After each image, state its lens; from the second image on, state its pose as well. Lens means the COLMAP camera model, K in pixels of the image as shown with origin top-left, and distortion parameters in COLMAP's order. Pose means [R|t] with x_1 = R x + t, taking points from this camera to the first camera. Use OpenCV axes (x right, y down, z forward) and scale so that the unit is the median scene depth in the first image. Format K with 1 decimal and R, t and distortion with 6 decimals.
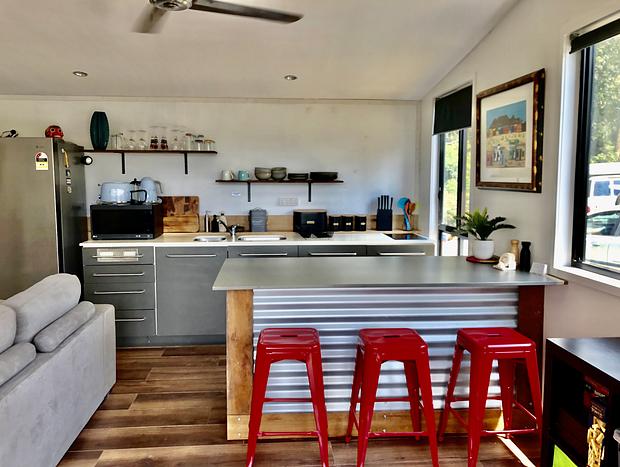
lens RADIAL K [[518.4, 0, 310.0], [0, 518.4, 233.5], [0, 0, 1]] dist [0.003701, 0.000557]
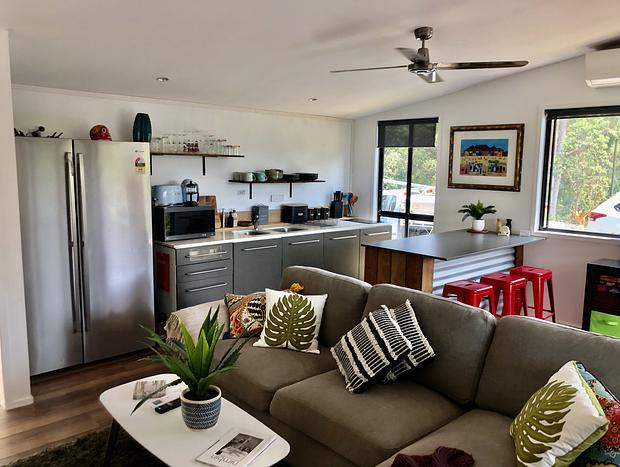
lens RADIAL K [[518.4, 0, 310.0], [0, 518.4, 233.5], [0, 0, 1]] dist [0.003701, 0.000557]
pose [[0.783619, -0.071033, 0.617167, -0.767343], [0.052317, 0.997458, 0.048376, -0.035693], [-0.619034, -0.005620, 0.785344, 0.018329]]
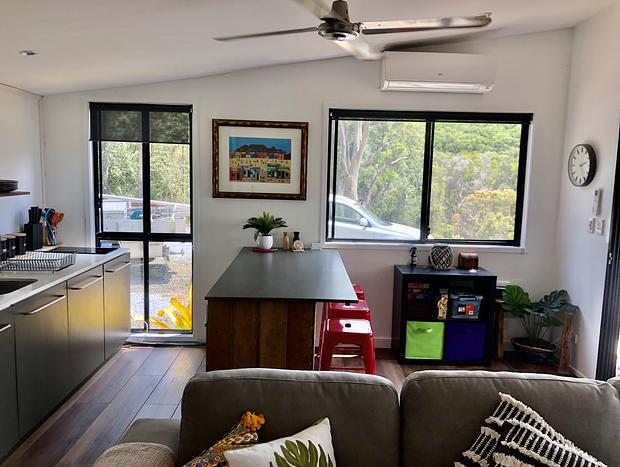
lens RADIAL K [[502.6, 0, 310.0], [0, 502.6, 233.5], [0, 0, 1]] dist [0.046796, -0.002308]
pose [[0.073285, -0.121983, 0.989823, -0.667404], [0.083977, 0.989722, 0.115753, -0.094162], [-0.993769, 0.074640, 0.082775, 0.528465]]
